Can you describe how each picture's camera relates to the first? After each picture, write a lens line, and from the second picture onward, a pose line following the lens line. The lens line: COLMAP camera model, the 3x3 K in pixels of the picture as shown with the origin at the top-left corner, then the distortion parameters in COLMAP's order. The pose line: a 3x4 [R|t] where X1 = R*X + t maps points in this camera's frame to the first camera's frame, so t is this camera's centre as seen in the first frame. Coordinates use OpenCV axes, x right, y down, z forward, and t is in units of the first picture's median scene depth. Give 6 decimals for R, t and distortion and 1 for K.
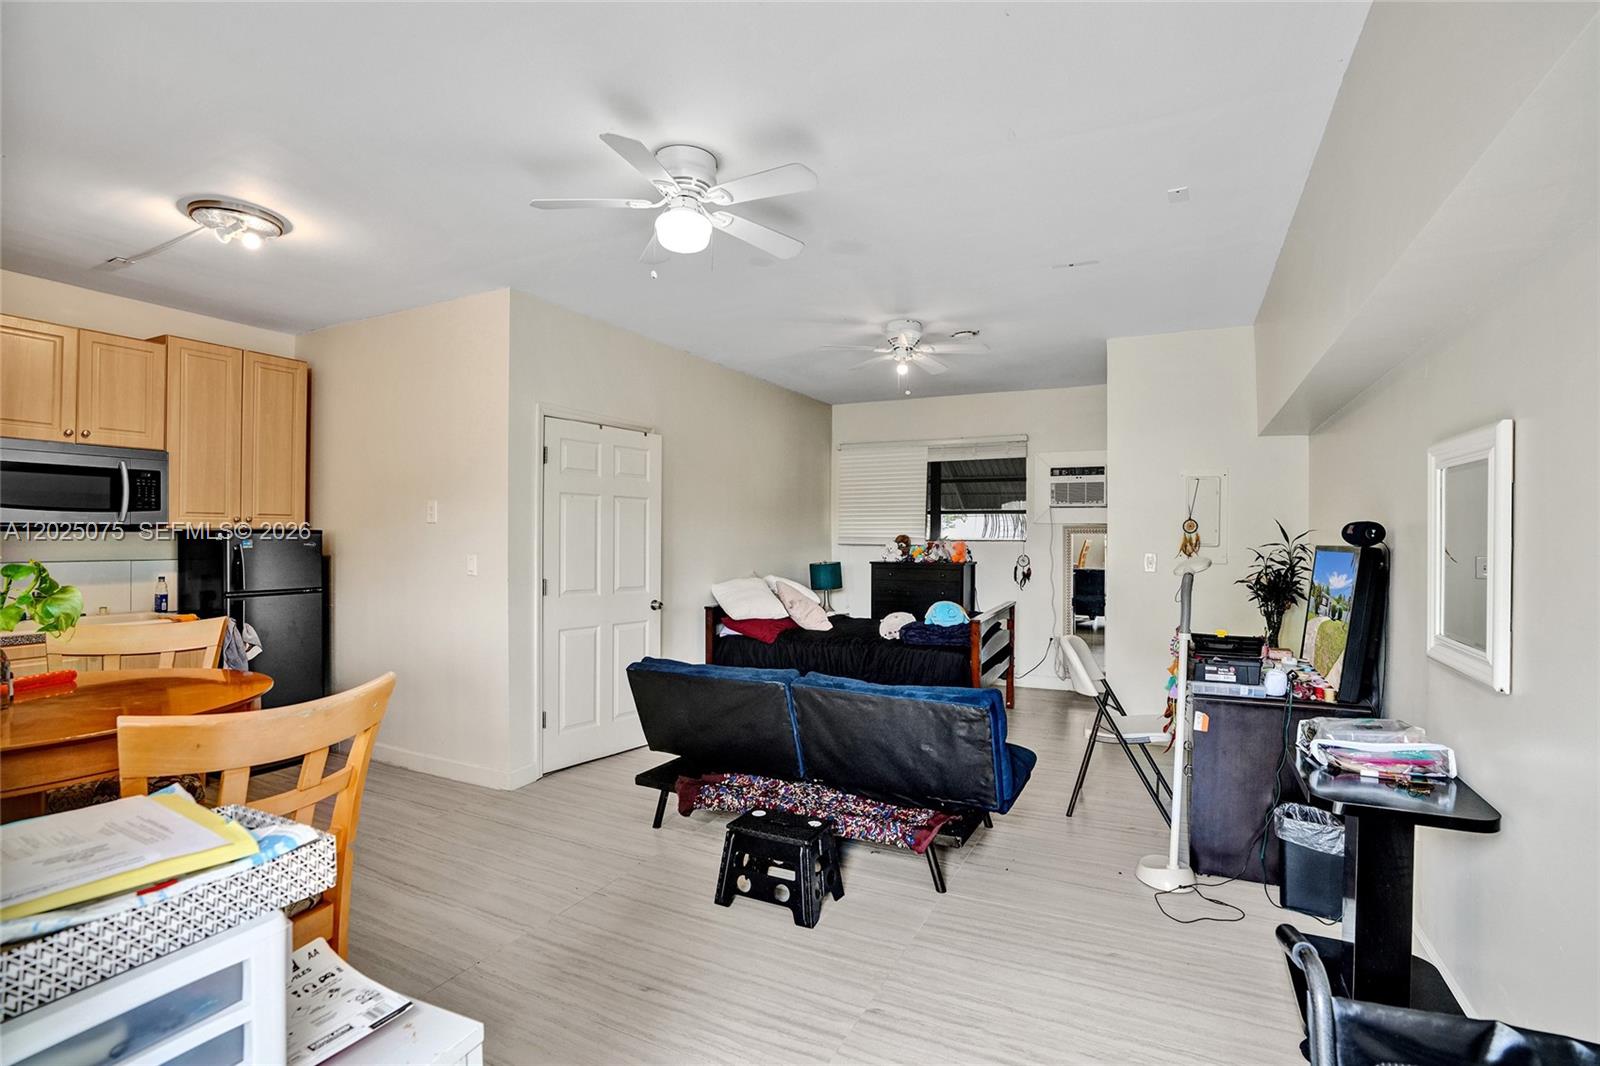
lens RADIAL K [[744.3, 0, 807.3], [0, 744.3, 533.2], [0, 0, 1]] dist [-0.073996, 0.030447]
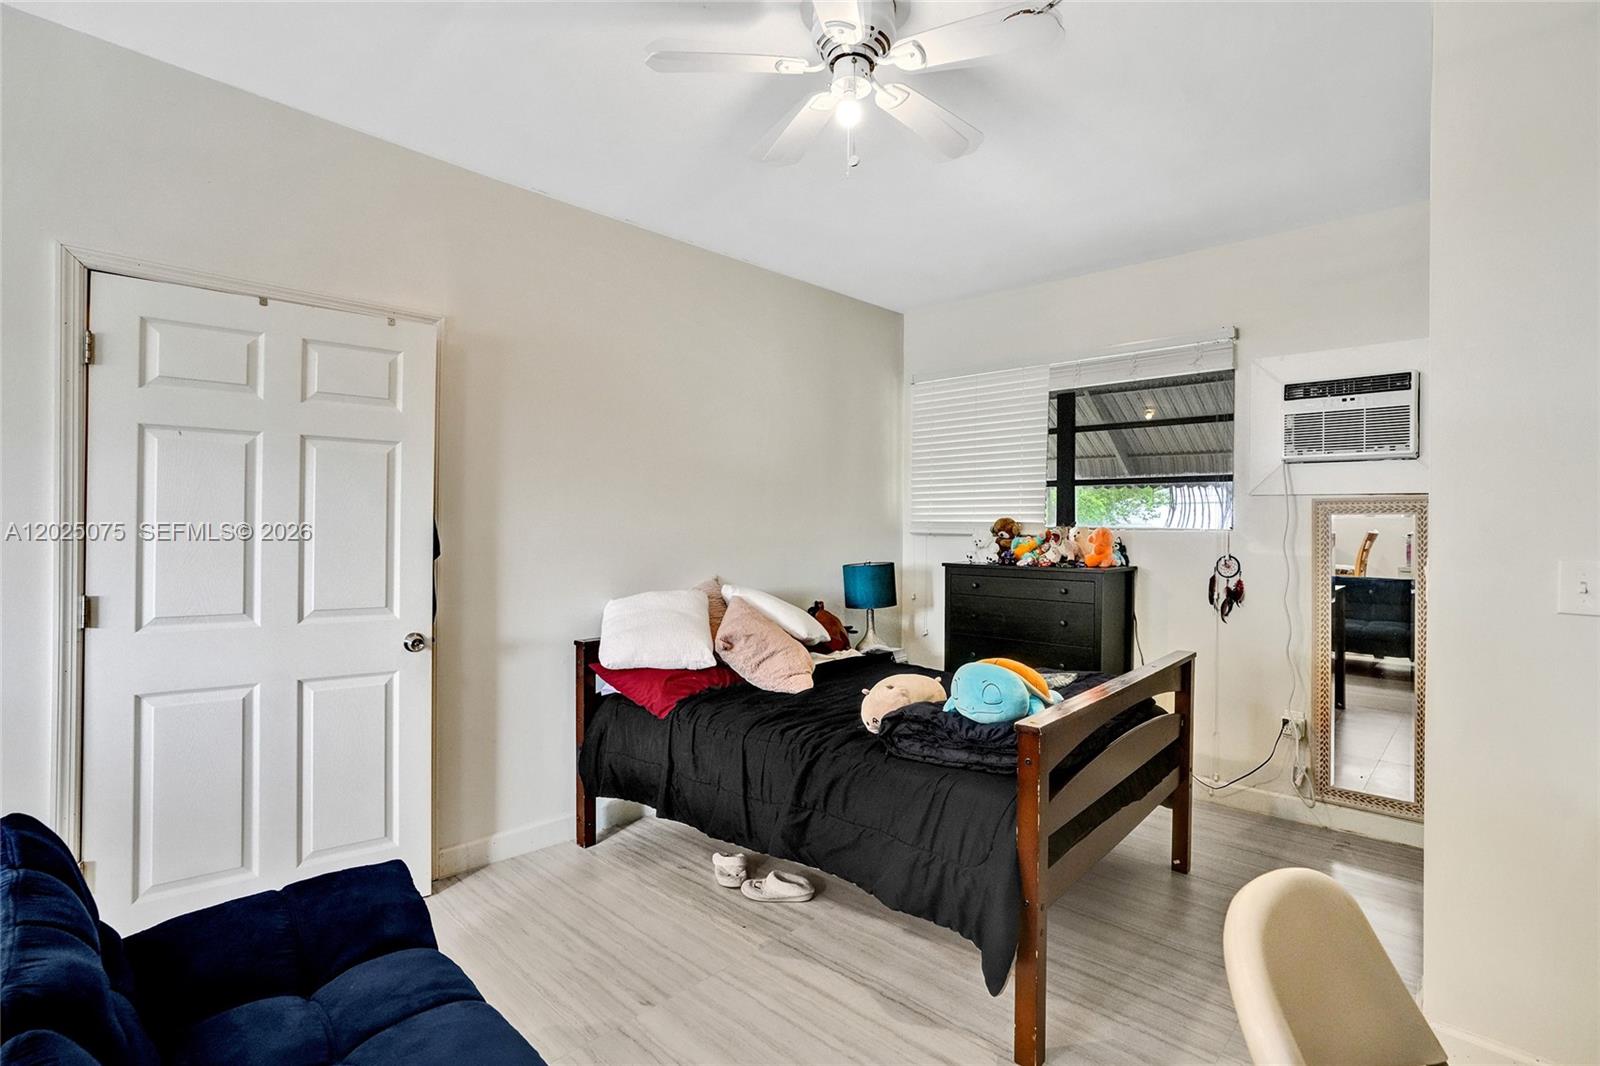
lens RADIAL K [[755.7, 0, 803.6], [0, 755.7, 522.4], [0, 0, 1]] dist [-0.000647, -0.032182]
pose [[0.958227, 0.000490, -0.286007, 0.158848], [-0.001605, 0.999992, -0.003664, 0.008480], [0.286003, 0.003970, 0.958221, 0.407082]]
